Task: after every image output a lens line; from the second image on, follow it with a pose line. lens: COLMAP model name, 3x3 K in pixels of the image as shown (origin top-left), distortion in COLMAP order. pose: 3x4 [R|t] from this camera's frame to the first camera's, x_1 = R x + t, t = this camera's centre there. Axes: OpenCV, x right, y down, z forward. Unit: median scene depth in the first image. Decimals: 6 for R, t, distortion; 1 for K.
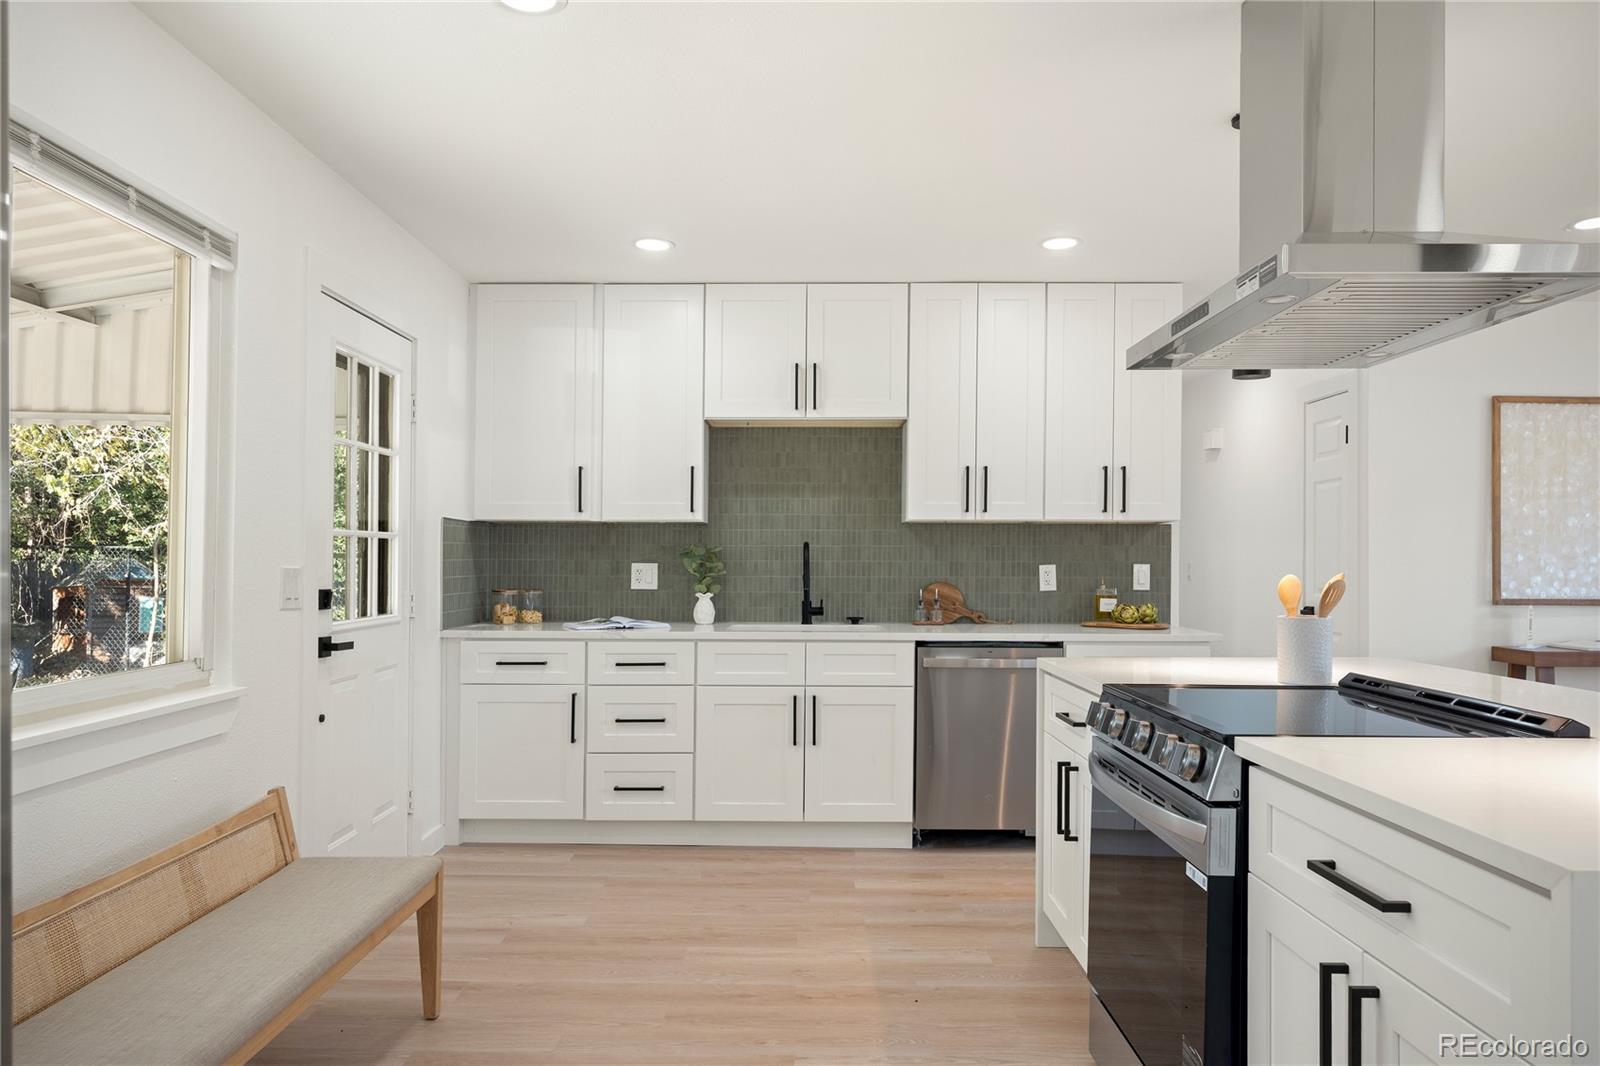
lens RADIAL K [[1079.6, 0, 795.1], [0, 1079.6, 543.9], [0, 0, 1]] dist [0.007797, -0.000742]
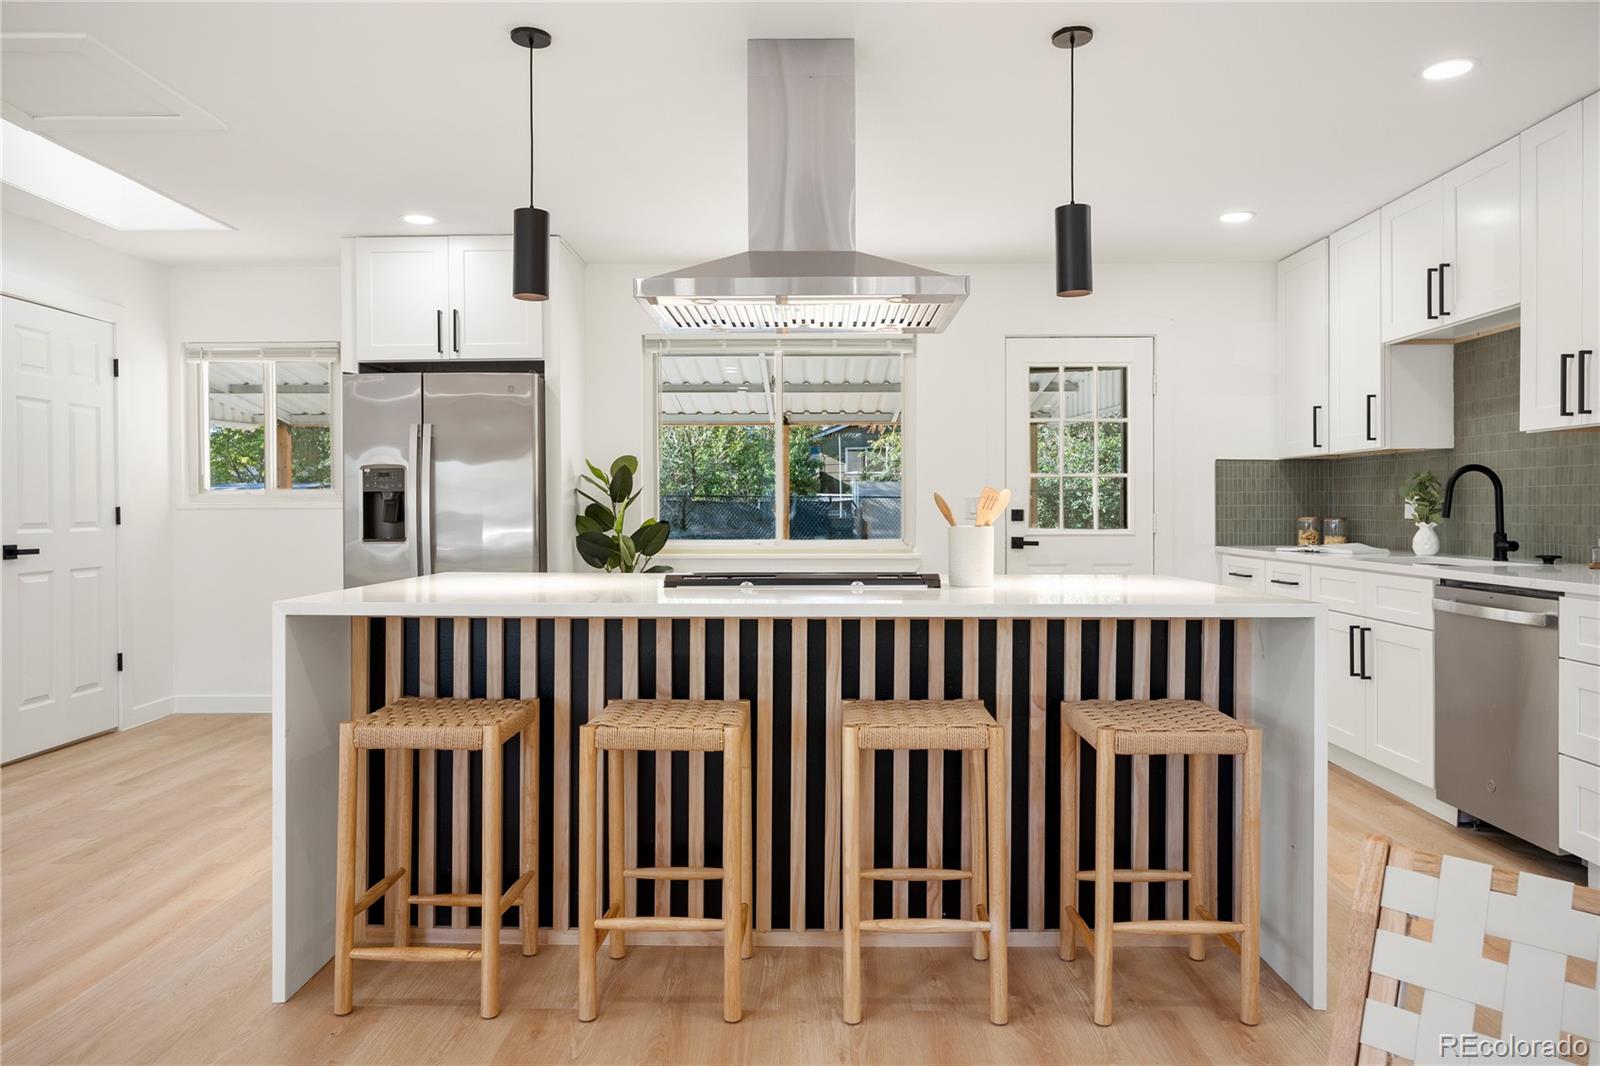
lens RADIAL K [[1056.0, 0, 799.2], [0, 1056.0, 516.1], [0, 0, 1]] dist [0.001856, 0.002916]
pose [[-0.014810, 0.005716, -0.999874, 0.924761], [0.015066, 0.999871, 0.005492, 0.028354], [0.999777, -0.014982, -0.014894, 0.502050]]
